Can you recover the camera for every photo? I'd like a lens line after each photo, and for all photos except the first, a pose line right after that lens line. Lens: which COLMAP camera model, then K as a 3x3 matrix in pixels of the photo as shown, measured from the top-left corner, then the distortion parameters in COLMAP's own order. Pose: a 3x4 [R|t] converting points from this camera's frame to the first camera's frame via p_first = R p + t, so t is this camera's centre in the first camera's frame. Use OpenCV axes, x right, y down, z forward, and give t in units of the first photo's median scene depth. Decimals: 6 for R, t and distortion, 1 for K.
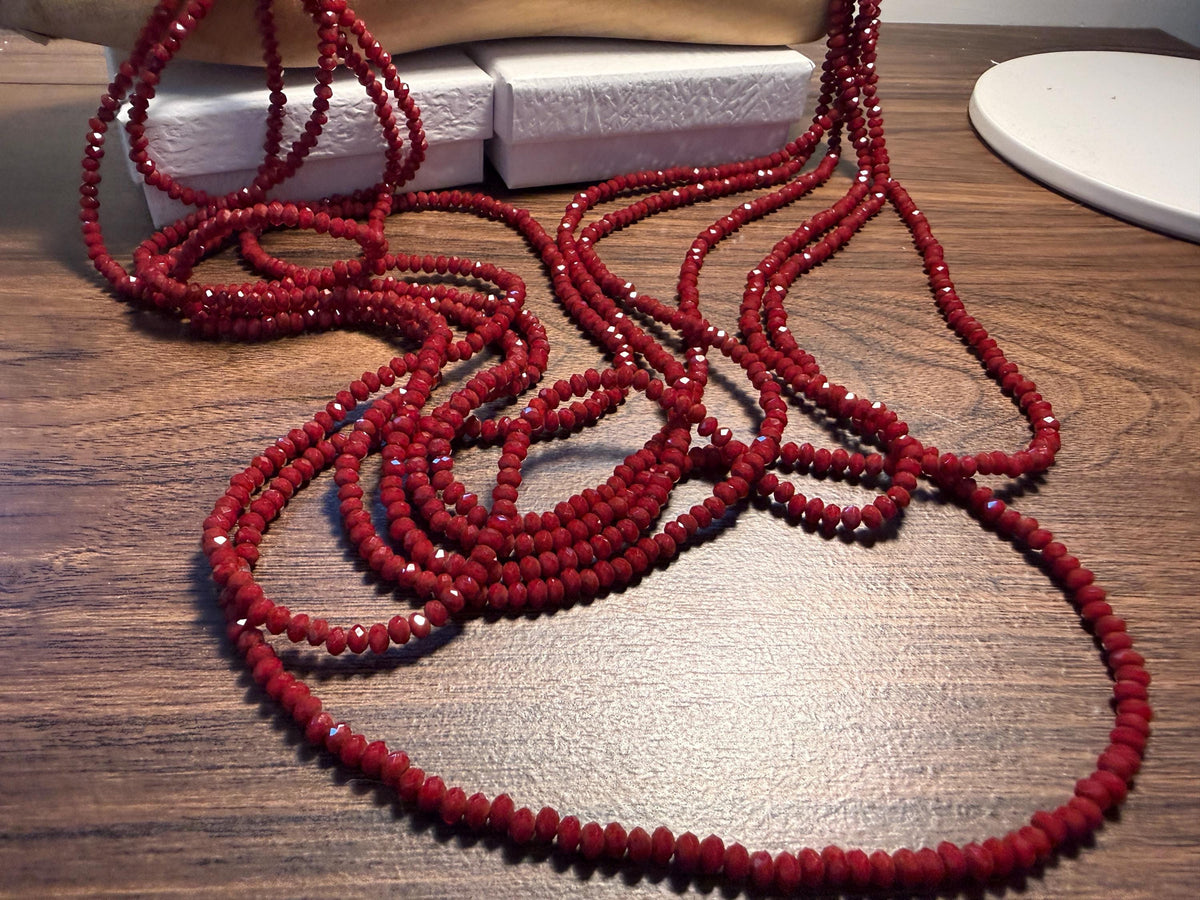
lens RADIAL K [[892.9, 0, 531.9], [0, 892.9, 450.8], [0, 0, 1]] dist [-0.003000, 0.000831]
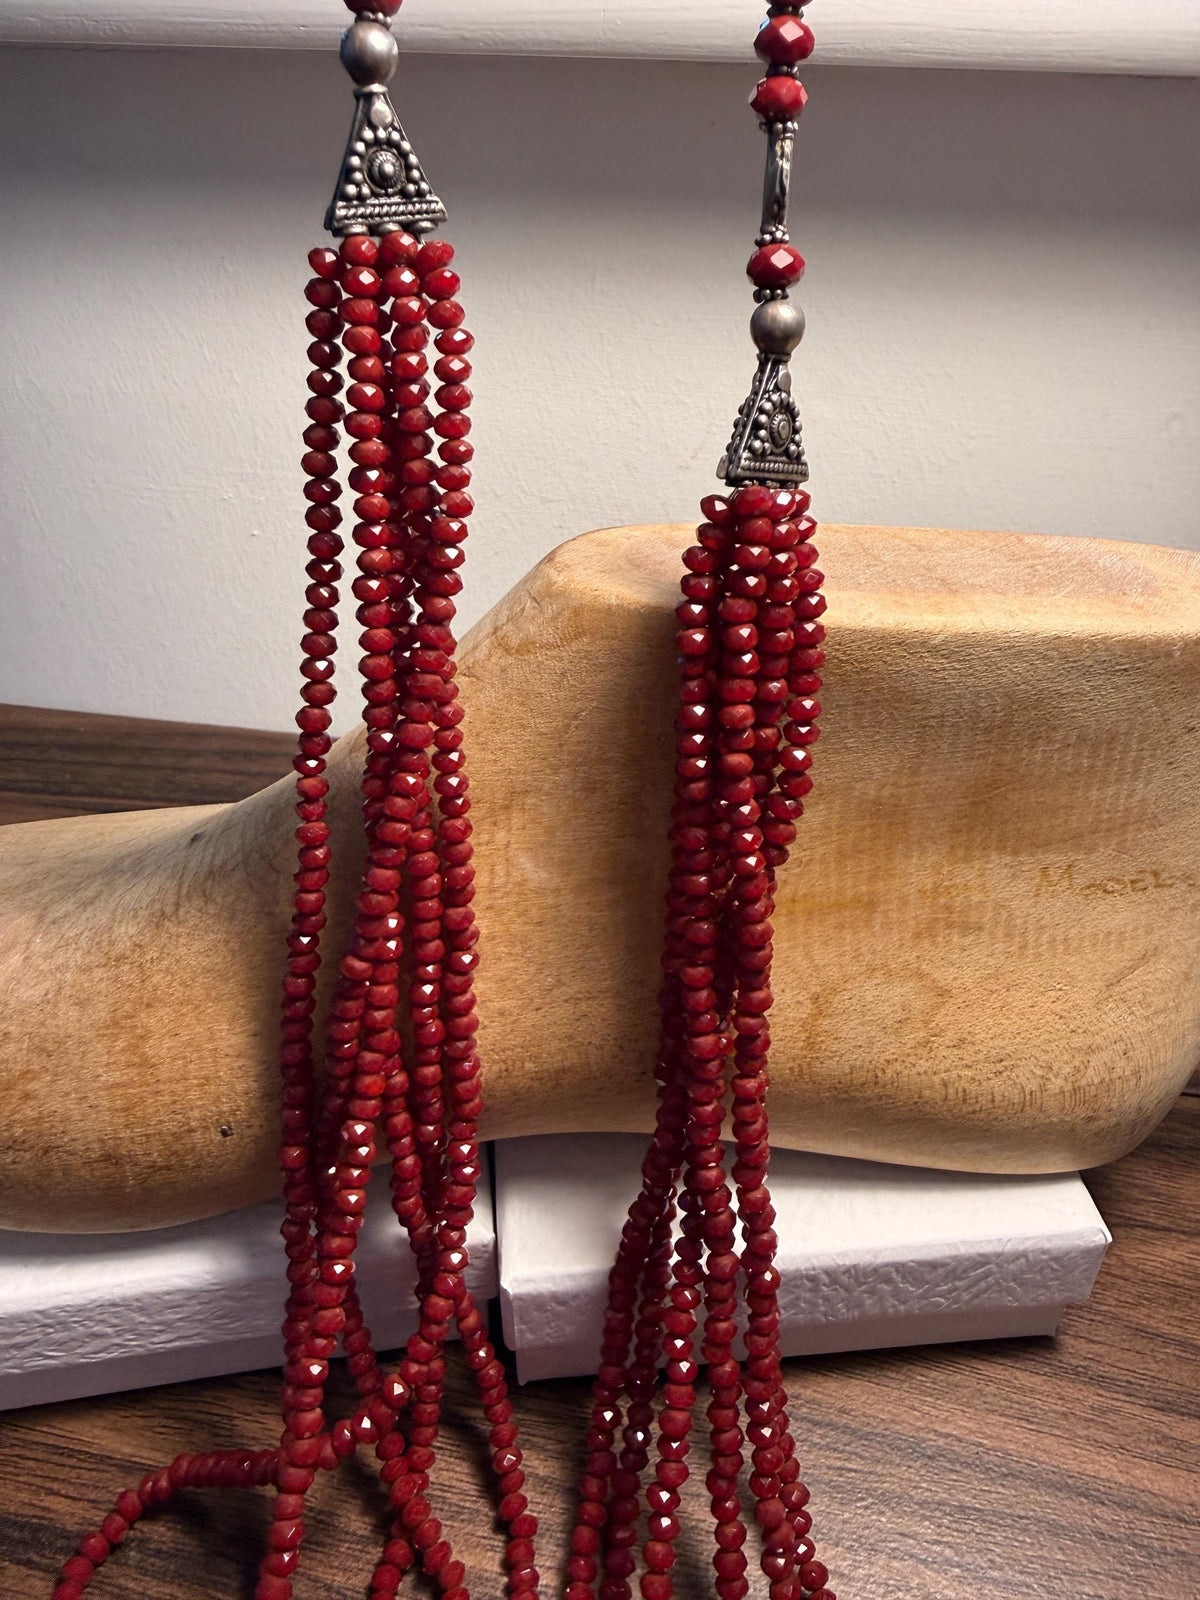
lens RADIAL K [[1190.5, 0, 596.3], [0, 1190.5, 707.2], [0, 0, 1]] dist [-0.003000, 0.000831]
pose [[0.968115, 0.083499, -0.236182, 0.187249], [-0.127425, 0.975870, -0.177313, -0.668317], [0.215677, 0.201755, 0.955394, 0.225067]]
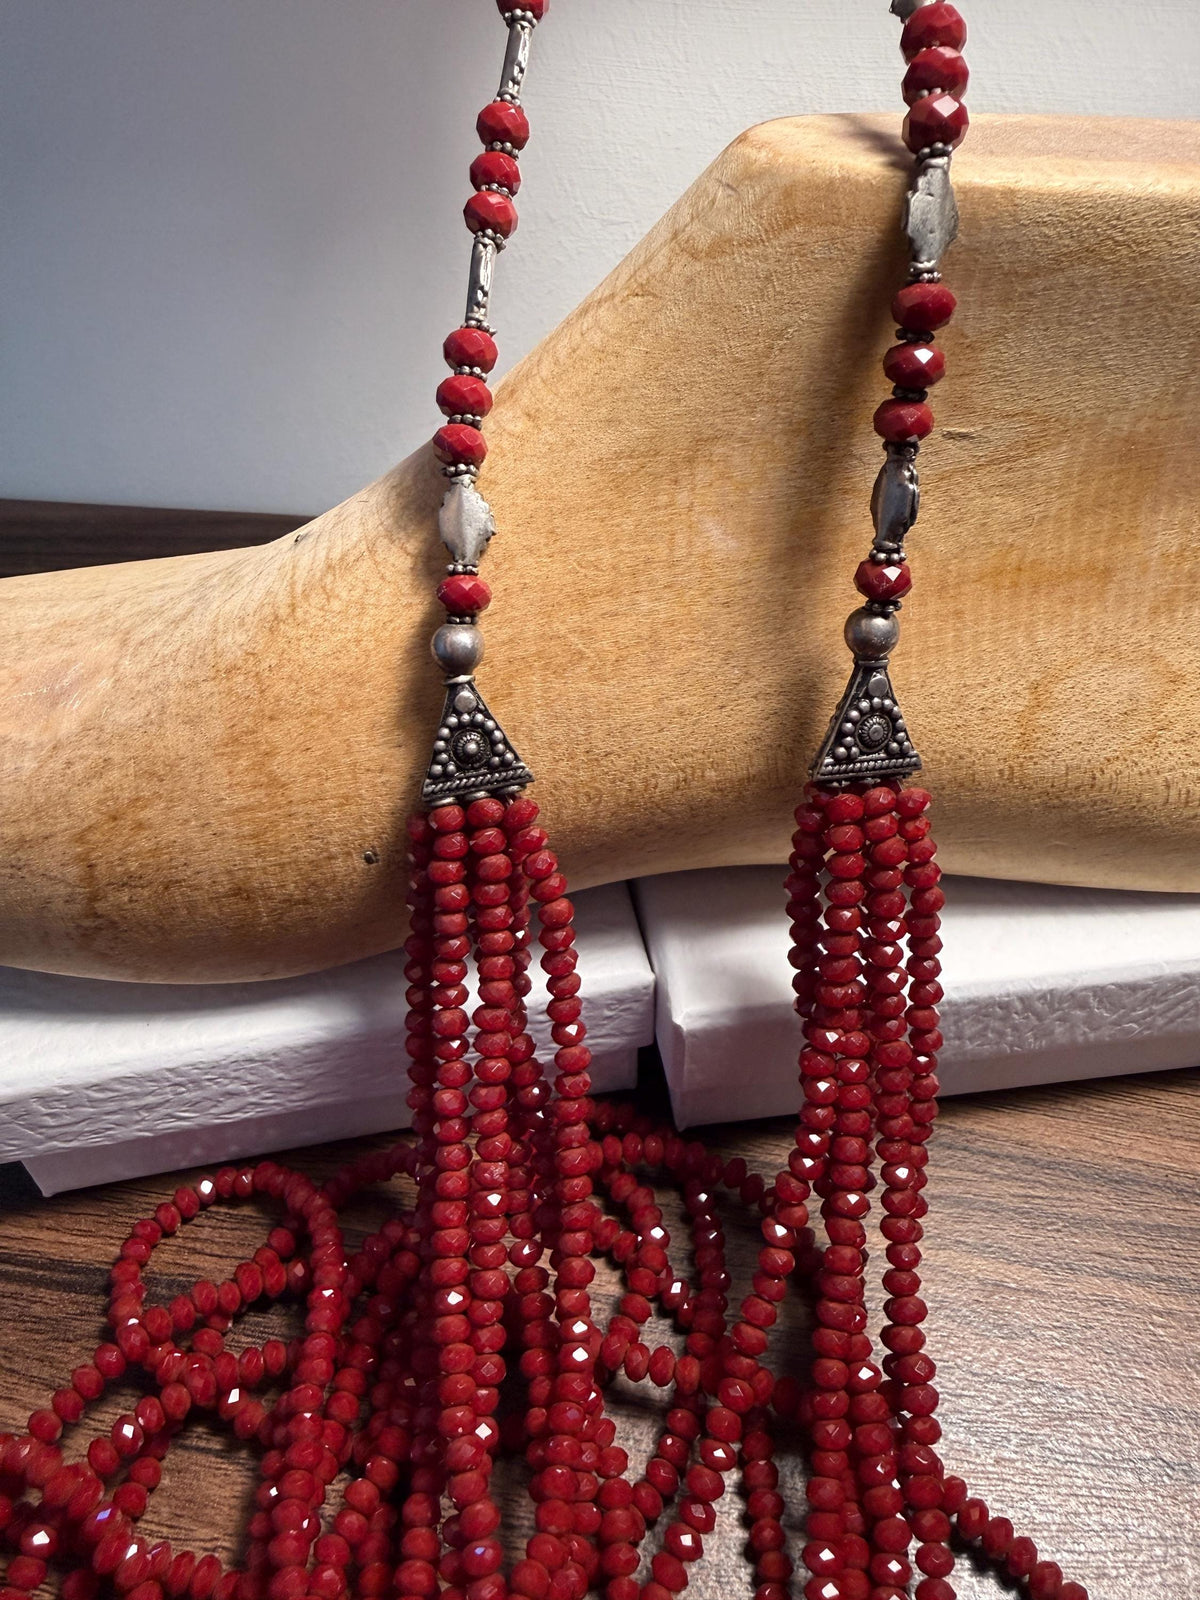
lens RADIAL K [[1190.5, 0, 600.1], [0, 1190.5, 767.3], [0, 0, 1]] dist [-0.003000, 0.000831]
pose [[0.975404, 0.085399, -0.203212, 0.061850], [-0.092820, 0.995310, -0.027257, -0.555461], [0.199931, 0.045448, 0.978755, 0.320943]]
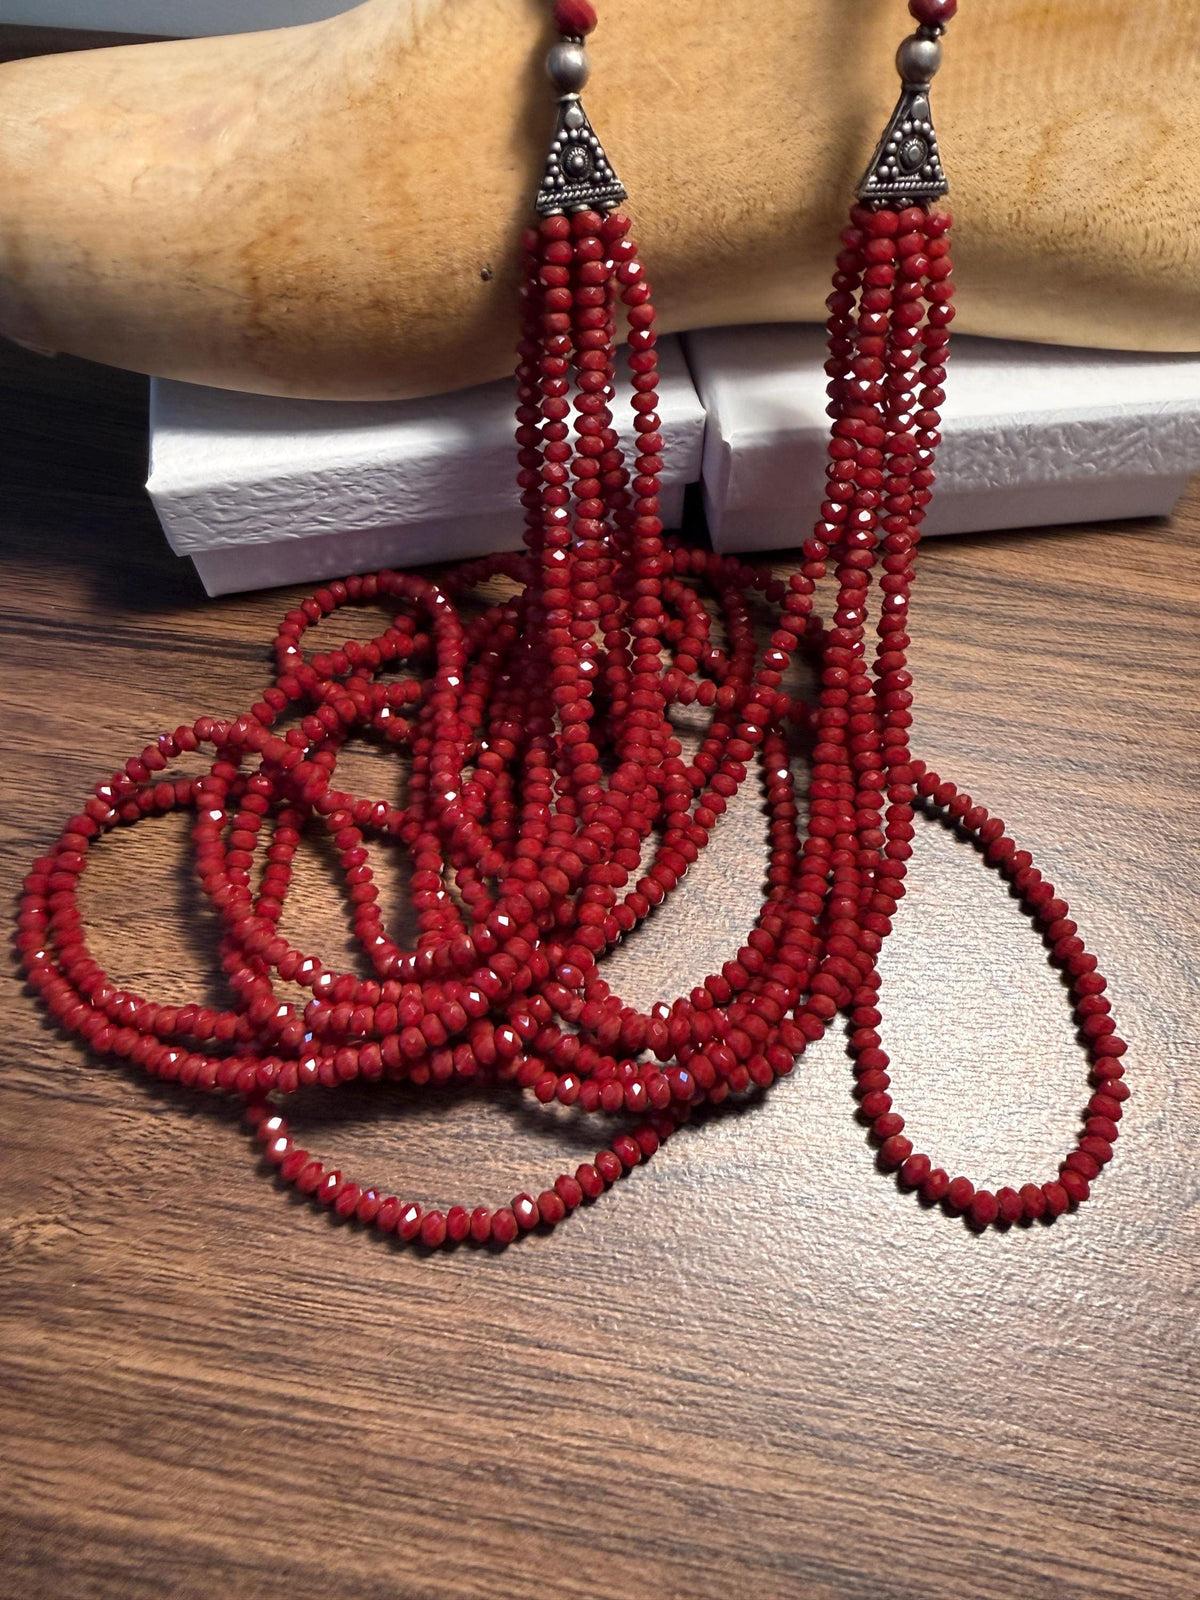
lens RADIAL K [[1190.5, 0, 600.0], [0, 1190.5, 788.6], [0, 0, 1]] dist [-0.003000, 0.000831]
pose [[0.977038, 0.152056, -0.149251, 0.054589], [-0.108138, 0.957456, 0.267552, -0.405244], [0.183585, -0.245269, 0.951914, 0.113784]]
